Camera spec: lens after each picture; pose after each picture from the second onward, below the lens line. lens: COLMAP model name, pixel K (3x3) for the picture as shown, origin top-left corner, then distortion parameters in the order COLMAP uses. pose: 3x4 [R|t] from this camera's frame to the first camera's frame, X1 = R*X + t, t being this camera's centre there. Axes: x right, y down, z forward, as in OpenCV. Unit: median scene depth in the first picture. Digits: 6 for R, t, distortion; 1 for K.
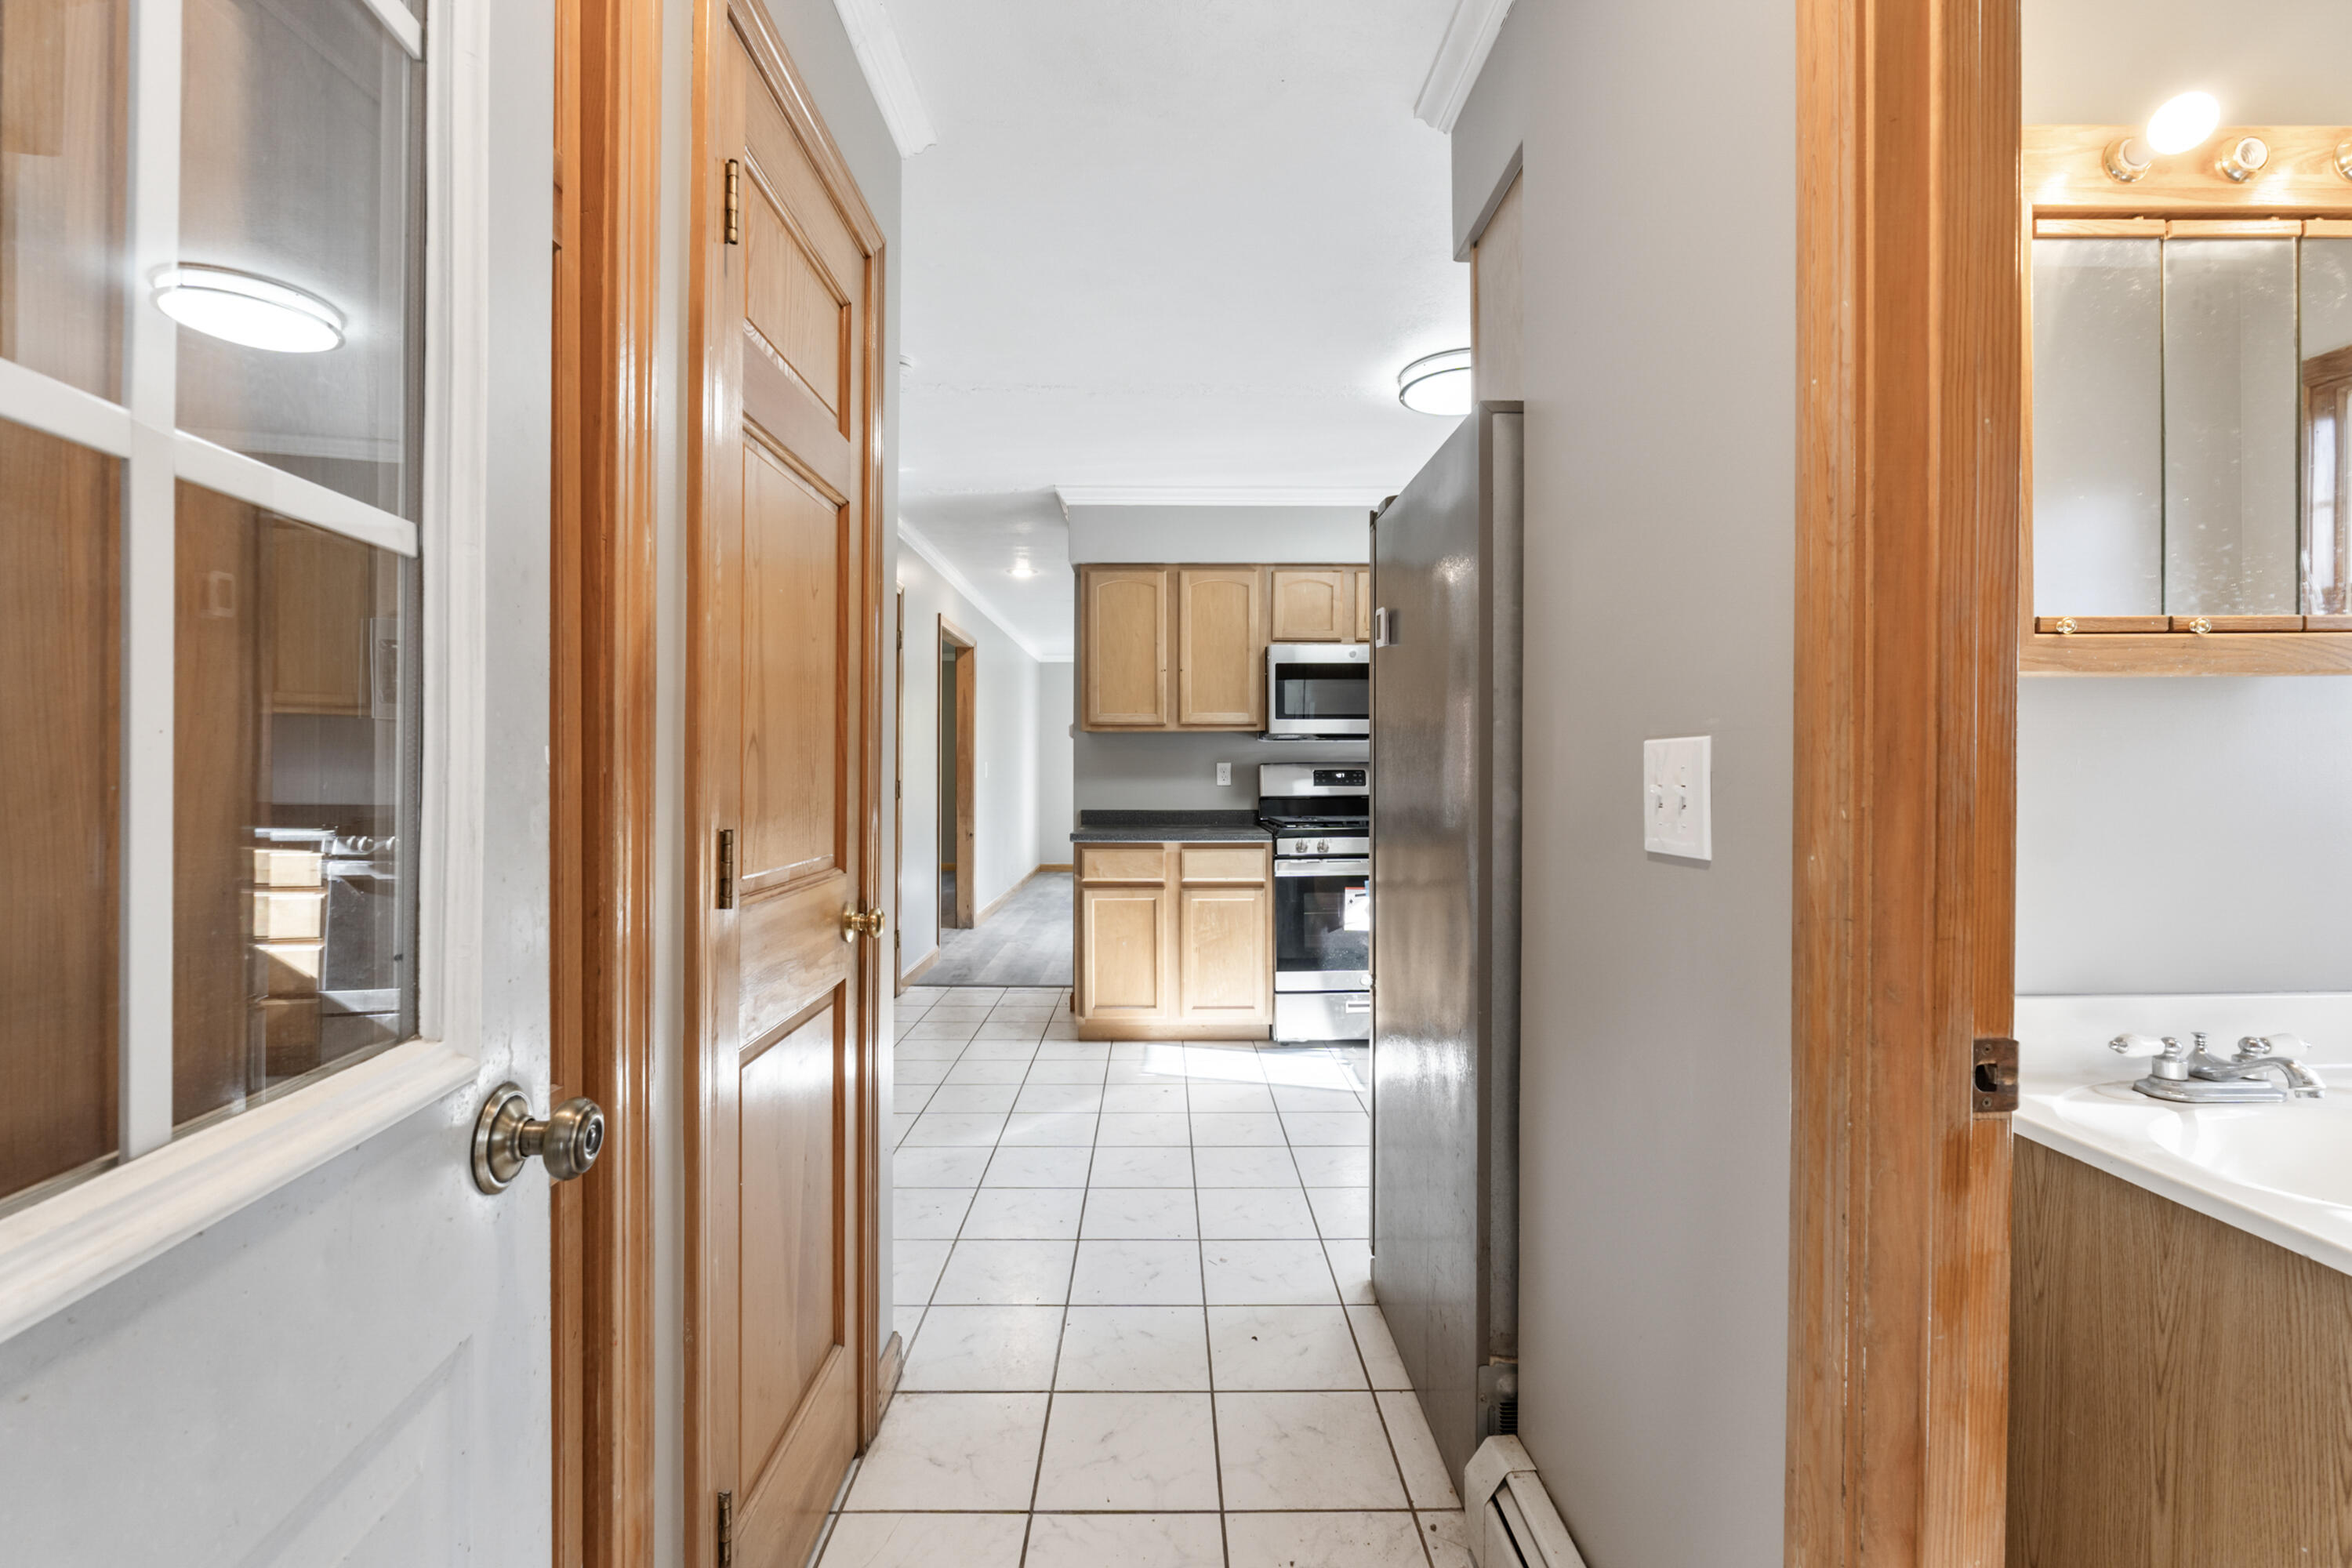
lens RADIAL K [[1024.7, 0, 1186.2], [0, 1024.7, 764.7], [0, 0, 1]] dist [0.001099, 0.000311]
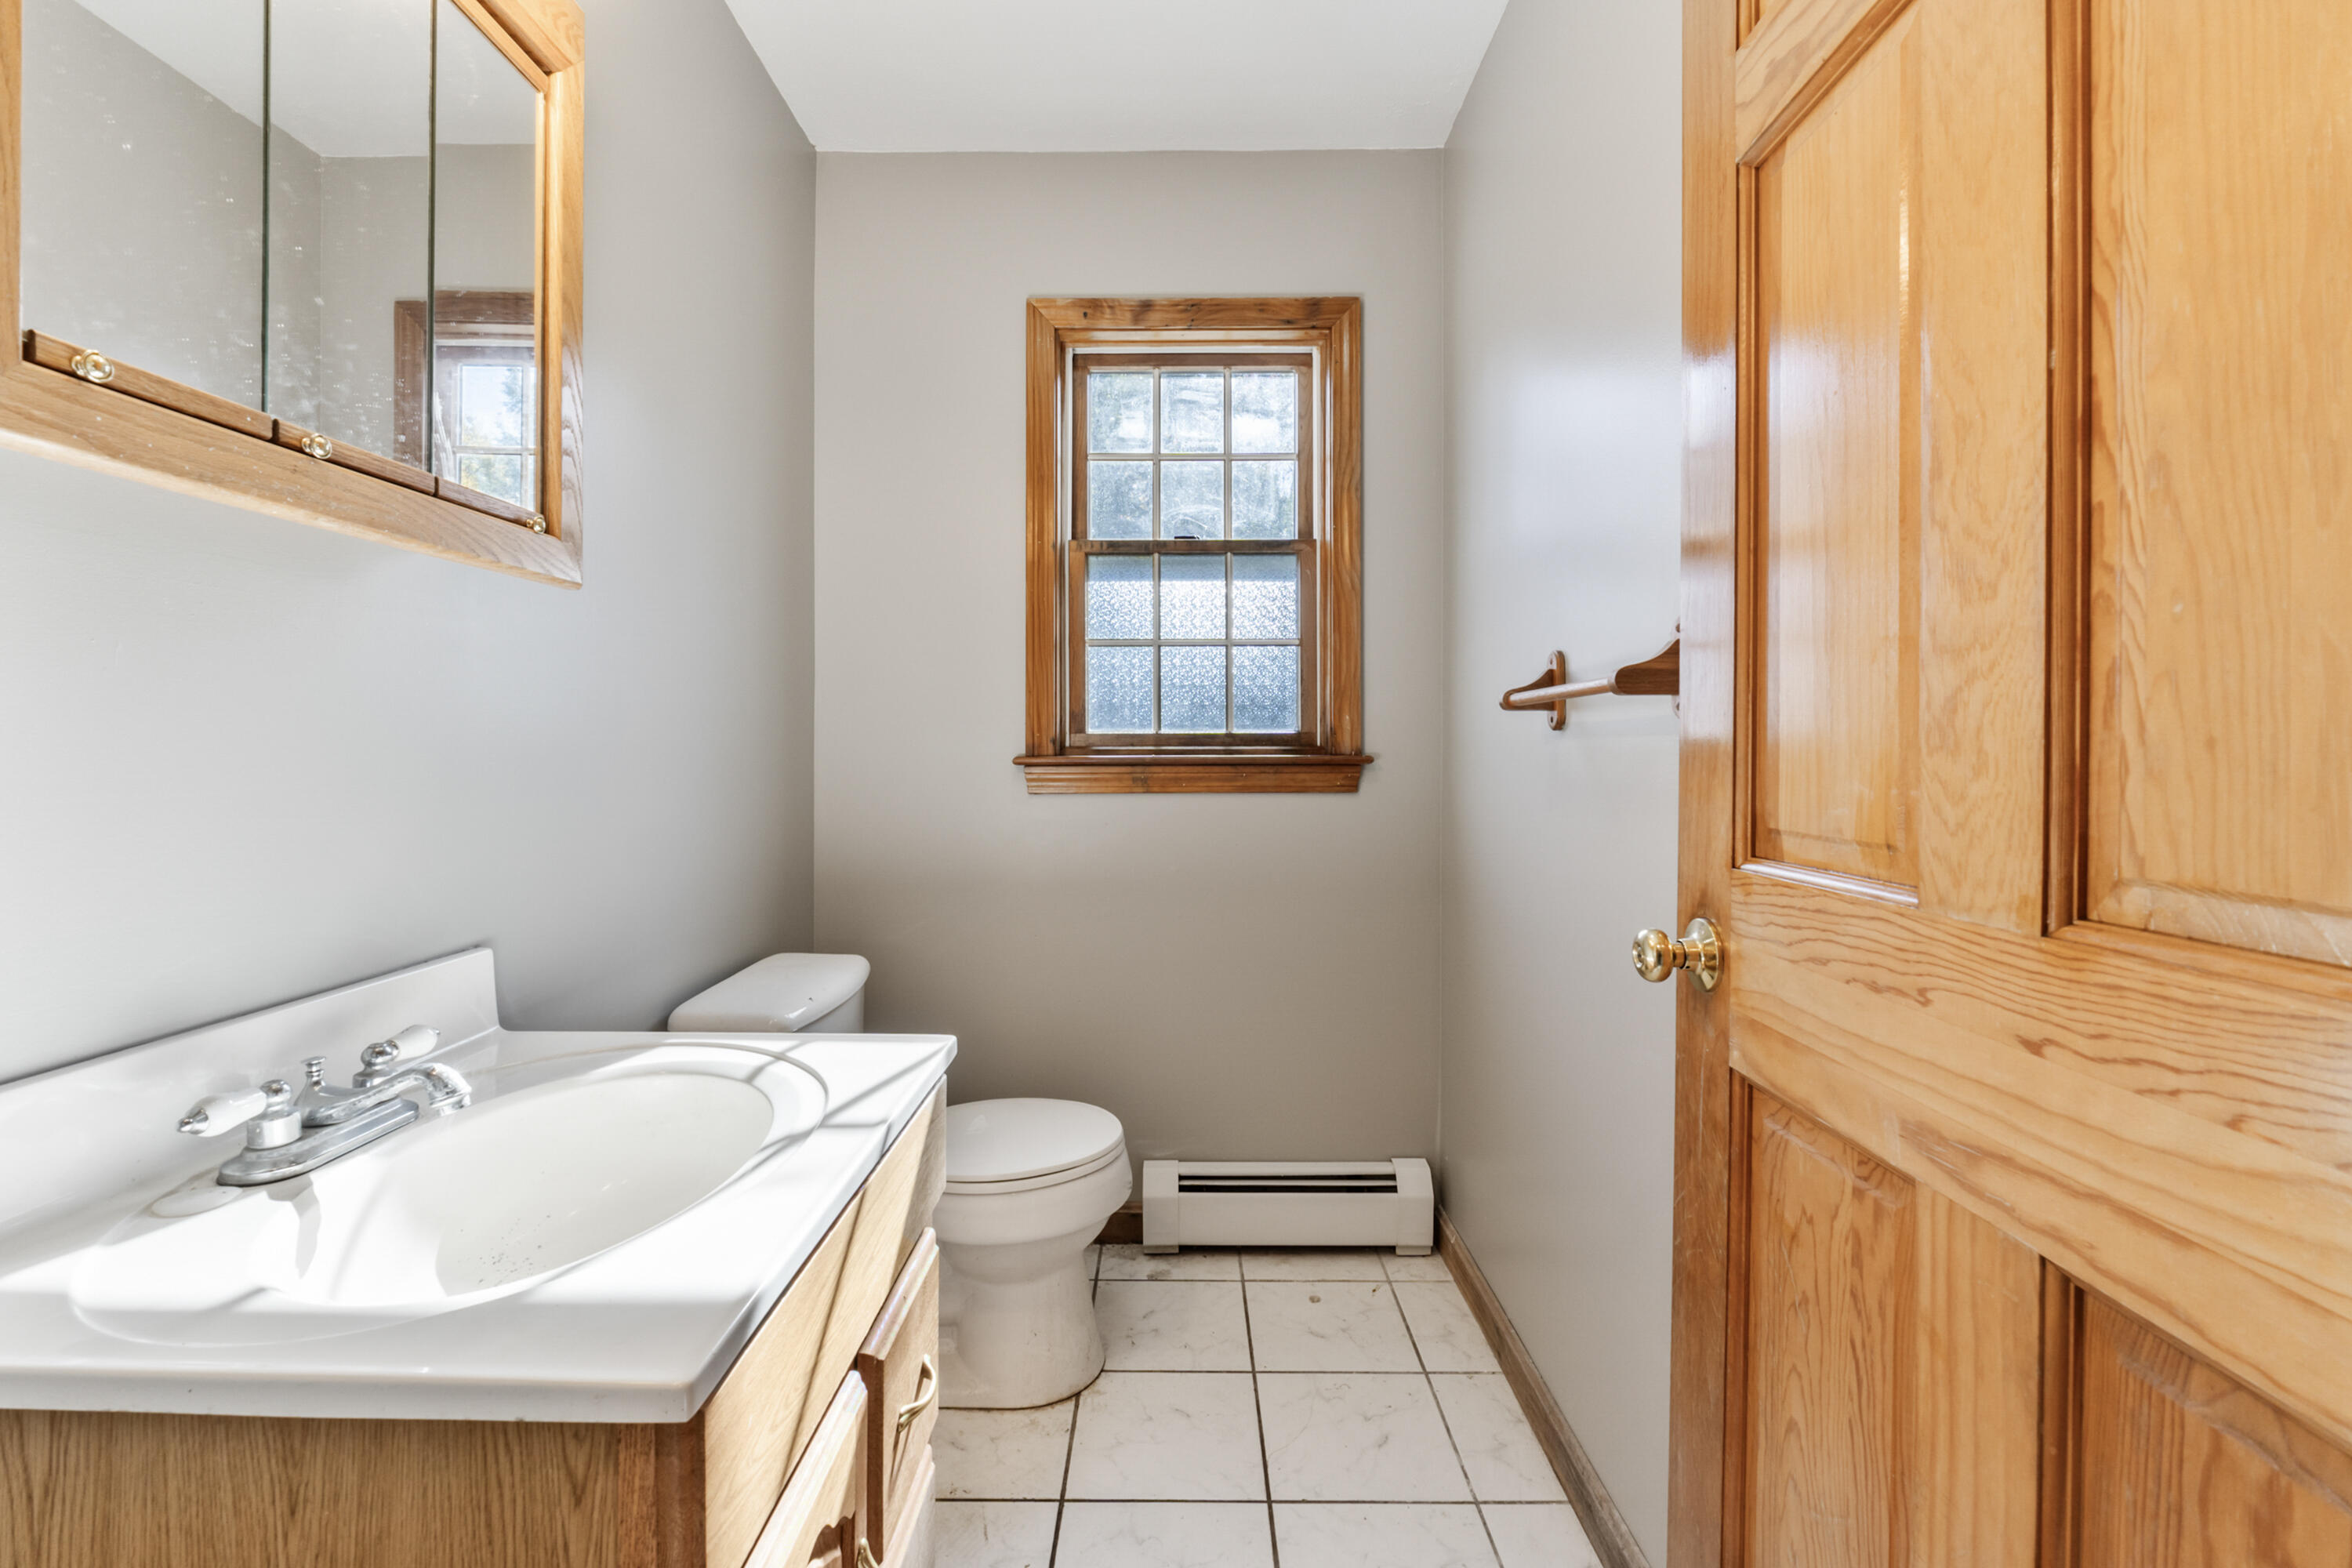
lens RADIAL K [[996.9, 0, 1168.6], [0, 996.9, 762.3], [0, 0, 1]] dist [-0.012535, 0.000058]
pose [[0.040741, -0.012042, 0.999097, 0.374431], [-0.010676, 0.999865, 0.012487, 0.053339], [-0.999113, -0.011175, 0.040607, 0.424534]]
